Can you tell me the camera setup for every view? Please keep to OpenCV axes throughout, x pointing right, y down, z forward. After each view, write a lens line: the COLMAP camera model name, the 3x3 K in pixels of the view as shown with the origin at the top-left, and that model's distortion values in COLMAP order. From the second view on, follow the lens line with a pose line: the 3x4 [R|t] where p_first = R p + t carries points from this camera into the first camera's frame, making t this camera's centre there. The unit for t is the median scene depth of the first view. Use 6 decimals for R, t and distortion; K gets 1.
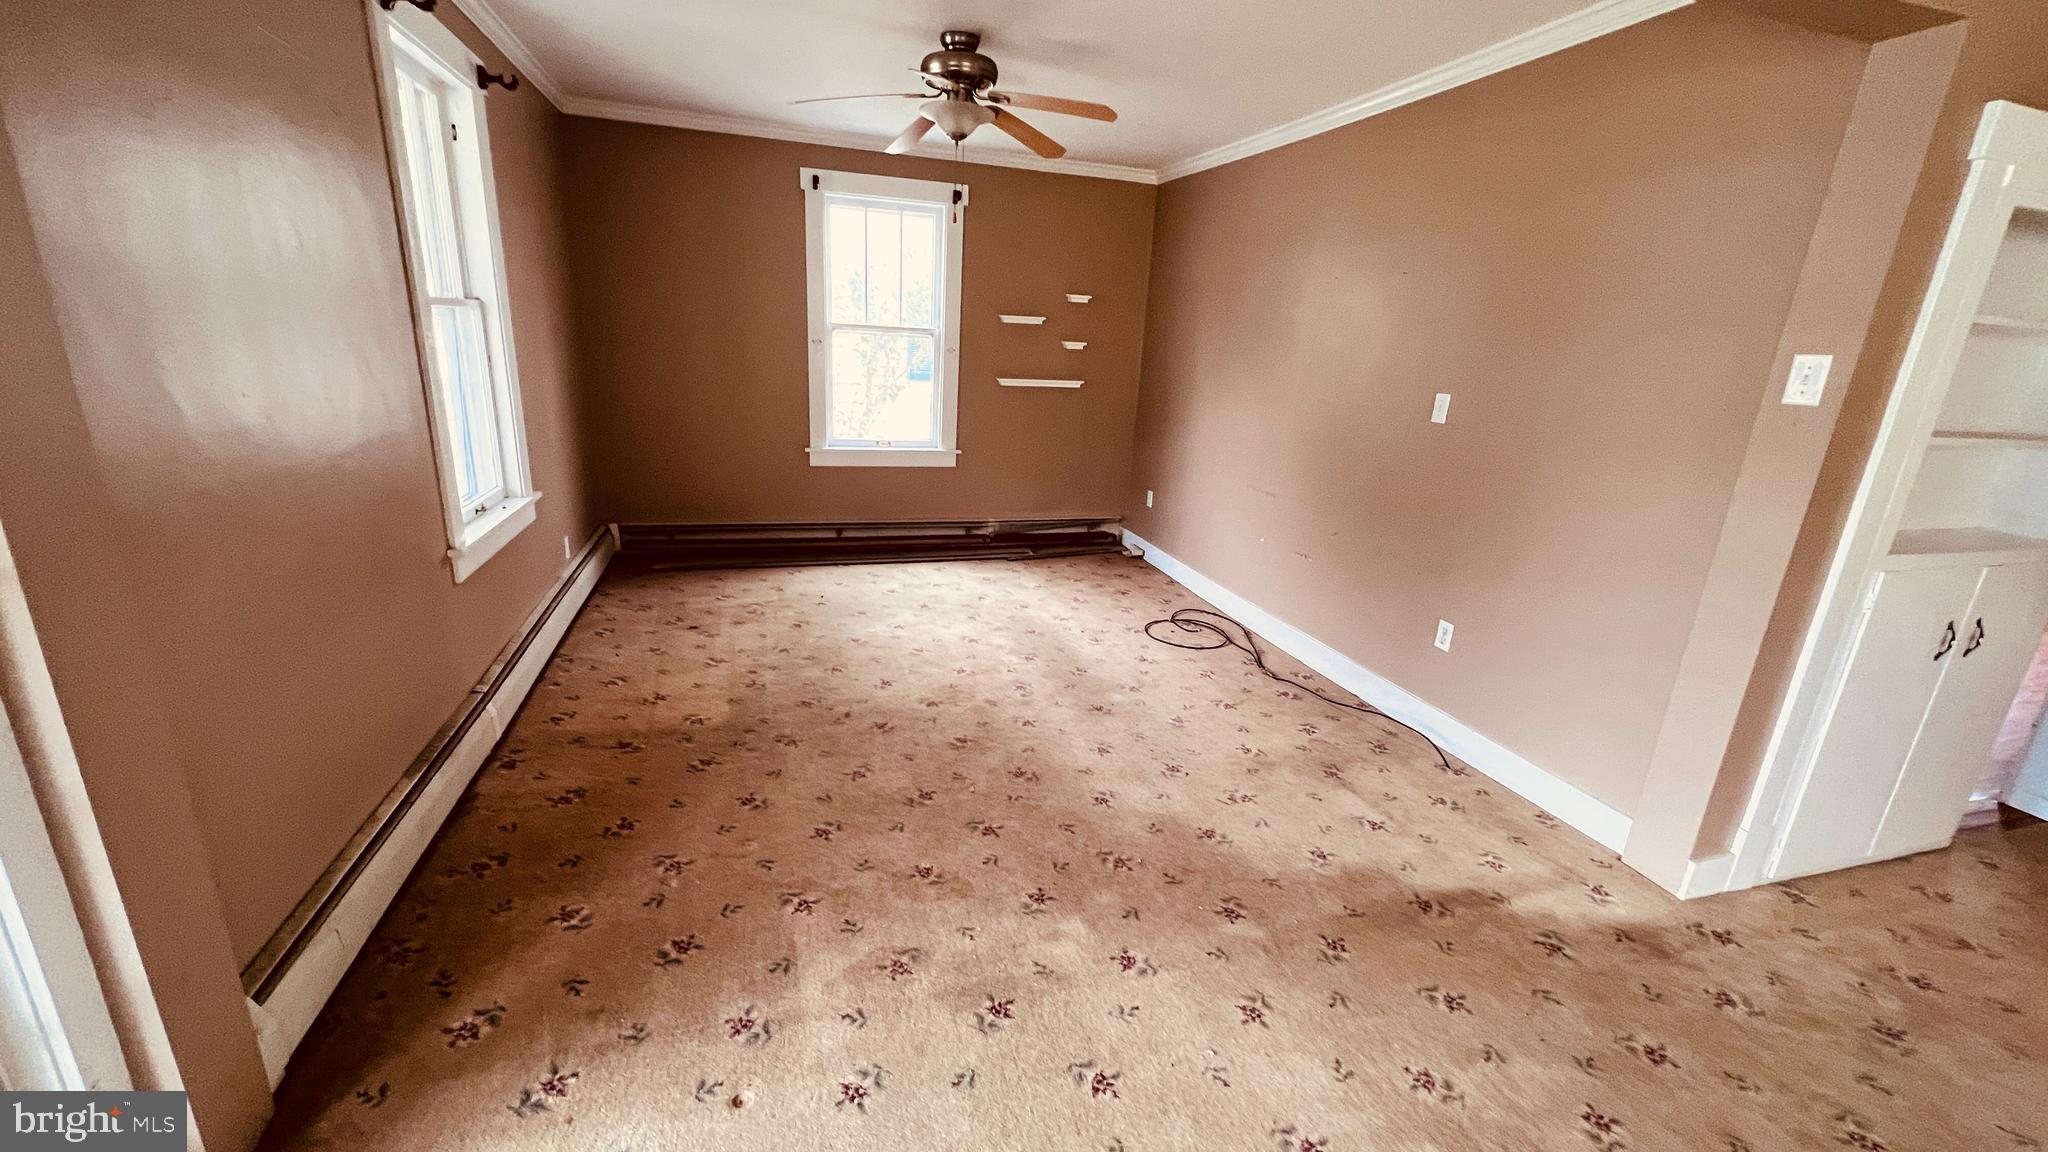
lens RADIAL K [[814.0, 0, 1025.1], [0, 814.0, 580.7], [0, 0, 1]] dist [-0.001377, 0.000225]
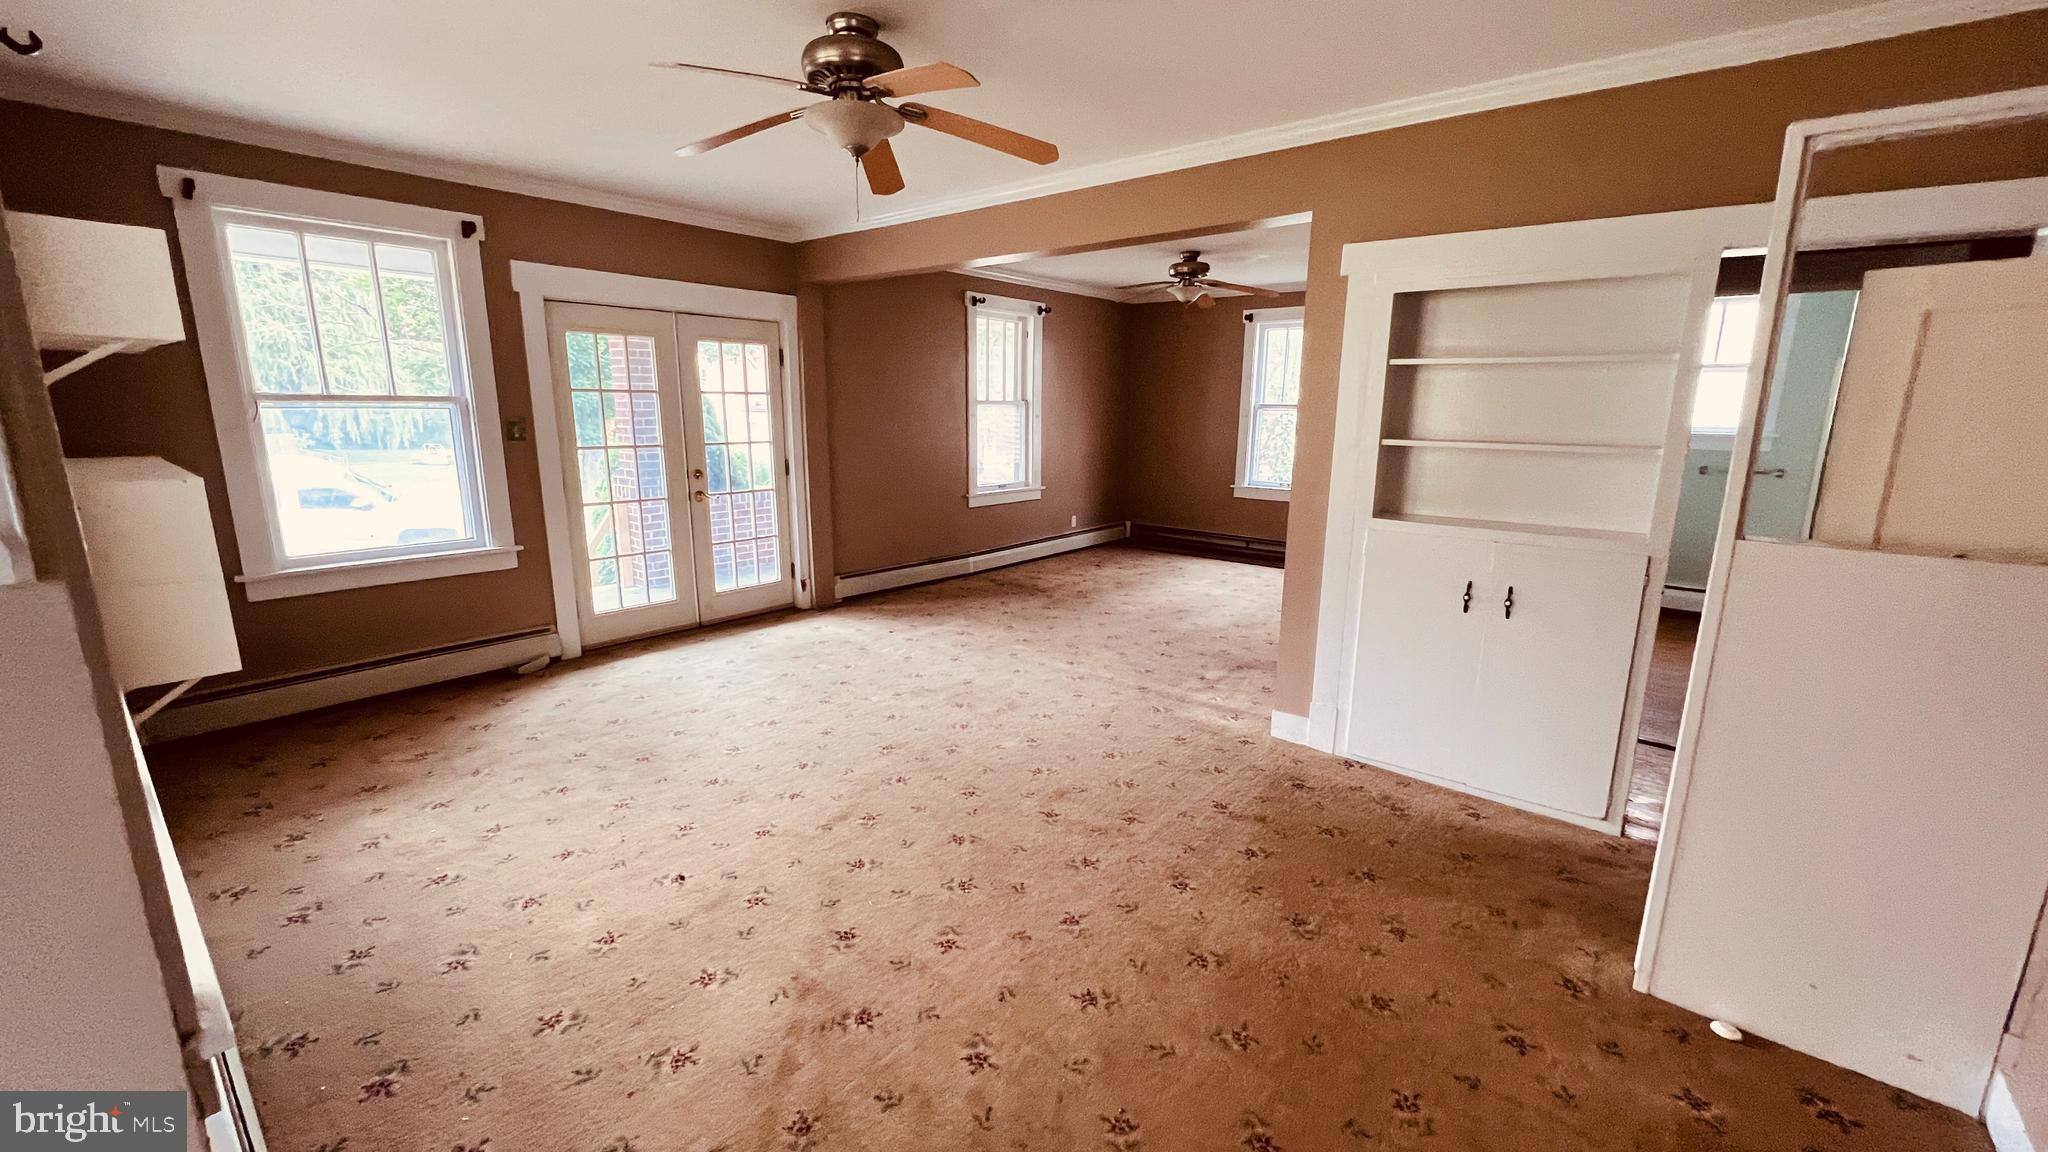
lens RADIAL K [[814.0, 0, 1025.1], [0, 814.0, 580.7], [0, 0, 1]] dist [-0.001377, 0.000225]
pose [[0.541179, 0.128117, -0.831091, 1.888999], [-0.220609, 0.975339, 0.006701, 0.204684], [0.811454, 0.179719, 0.556097, -0.315939]]
